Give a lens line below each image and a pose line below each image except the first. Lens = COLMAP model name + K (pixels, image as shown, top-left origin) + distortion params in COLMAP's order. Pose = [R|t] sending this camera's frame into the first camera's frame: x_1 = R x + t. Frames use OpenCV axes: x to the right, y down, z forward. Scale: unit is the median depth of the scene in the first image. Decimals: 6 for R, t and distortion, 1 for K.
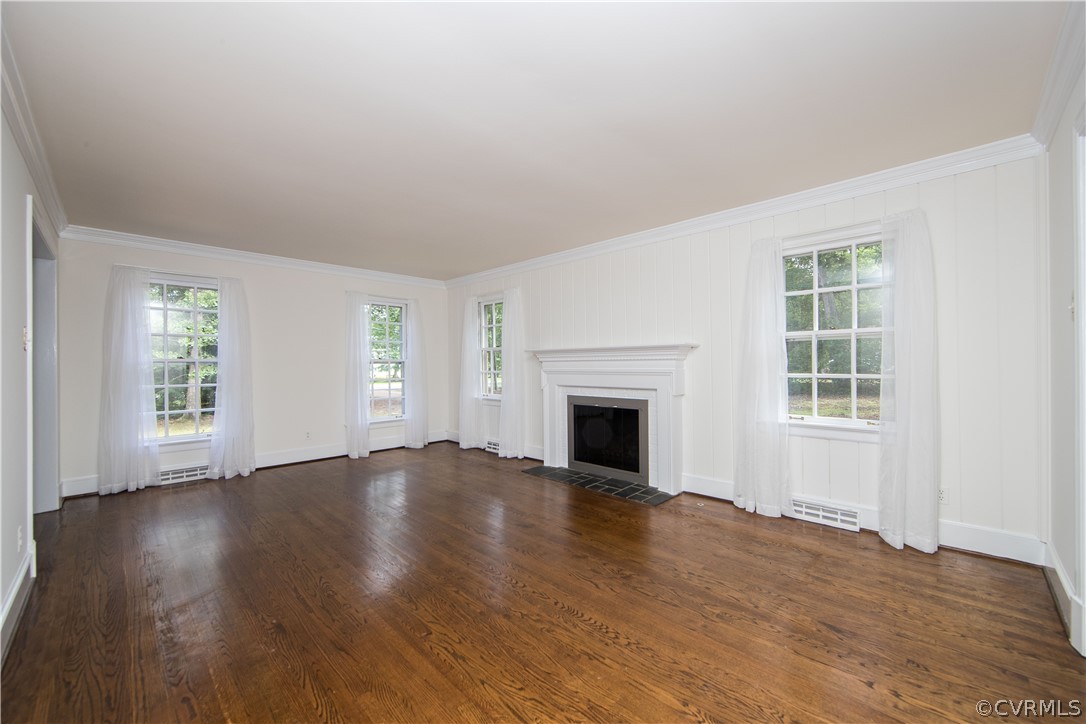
lens RADIAL K [[430.6, 0, 547.3], [0, 430.6, 364.5], [0, 0, 1]] dist [-0.015693, 0.003685]
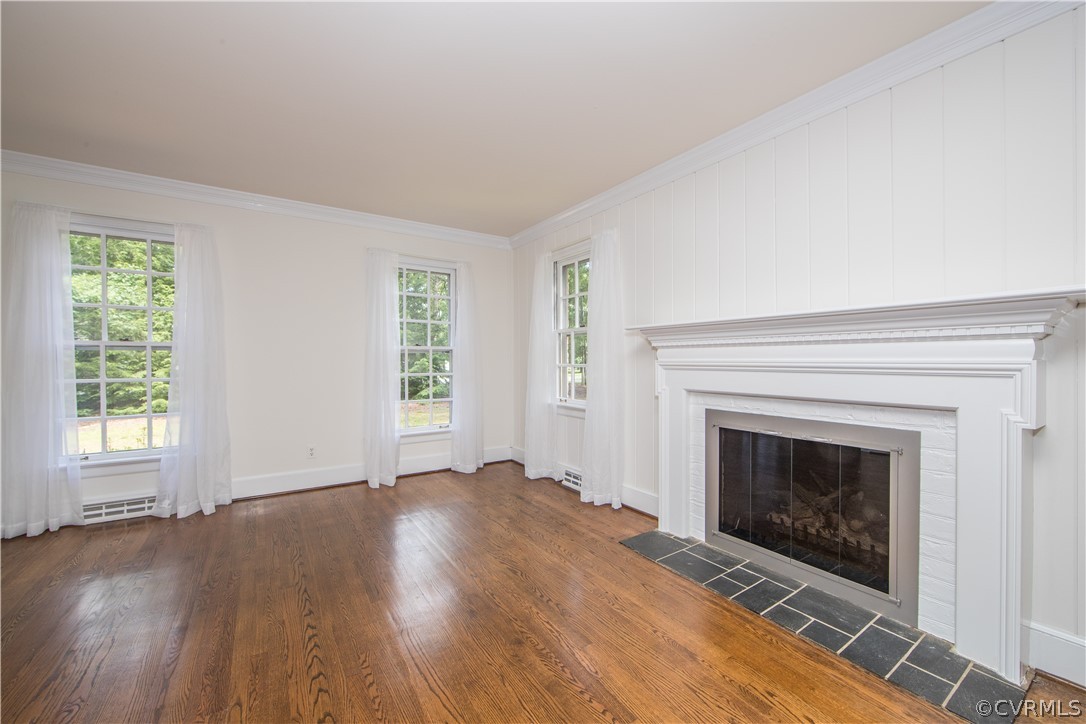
lens RADIAL K [[430.6, 0, 547.3], [0, 430.6, 364.5], [0, 0, 1]] dist [-0.015693, 0.003685]
pose [[0.978183, 0.010093, -0.207498, -0.037098], [-0.007552, 0.999887, 0.013037, 0.009726], [0.207606, -0.011185, 0.978149, 0.430212]]
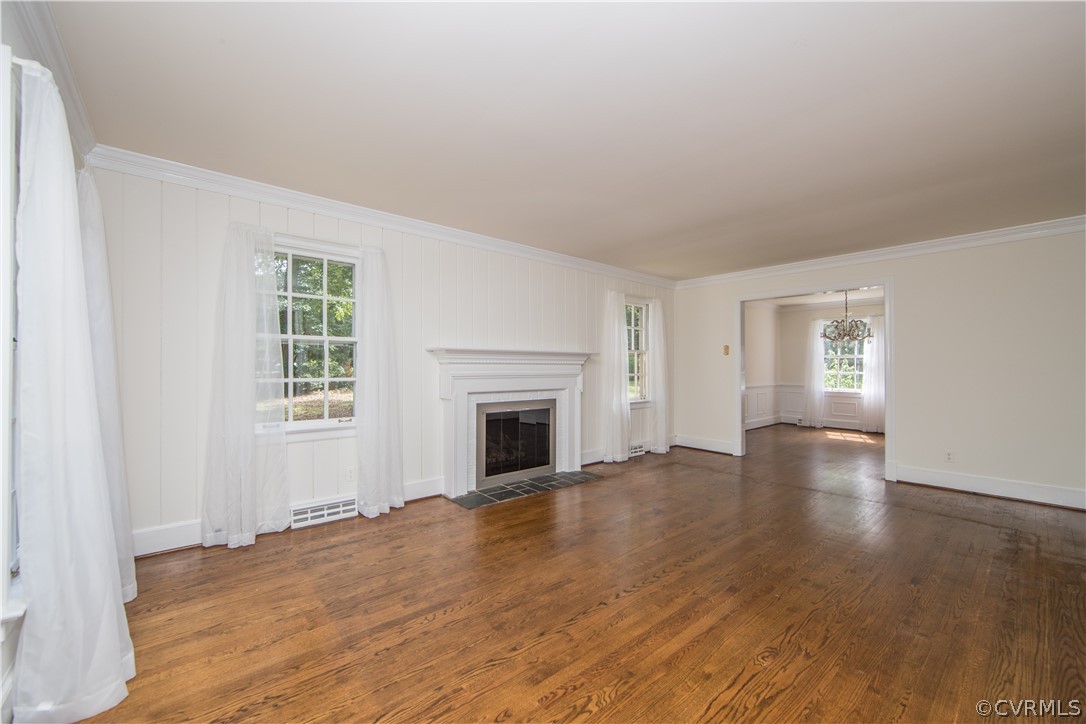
lens RADIAL K [[430.6, 0, 547.3], [0, 430.6, 364.5], [0, 0, 1]] dist [-0.015693, 0.003685]
pose [[0.077658, 0.016523, 0.996843, -0.787216], [-0.000916, 0.999863, -0.016502, 0.008365], [-0.996980, 0.000368, 0.077663, 0.794442]]
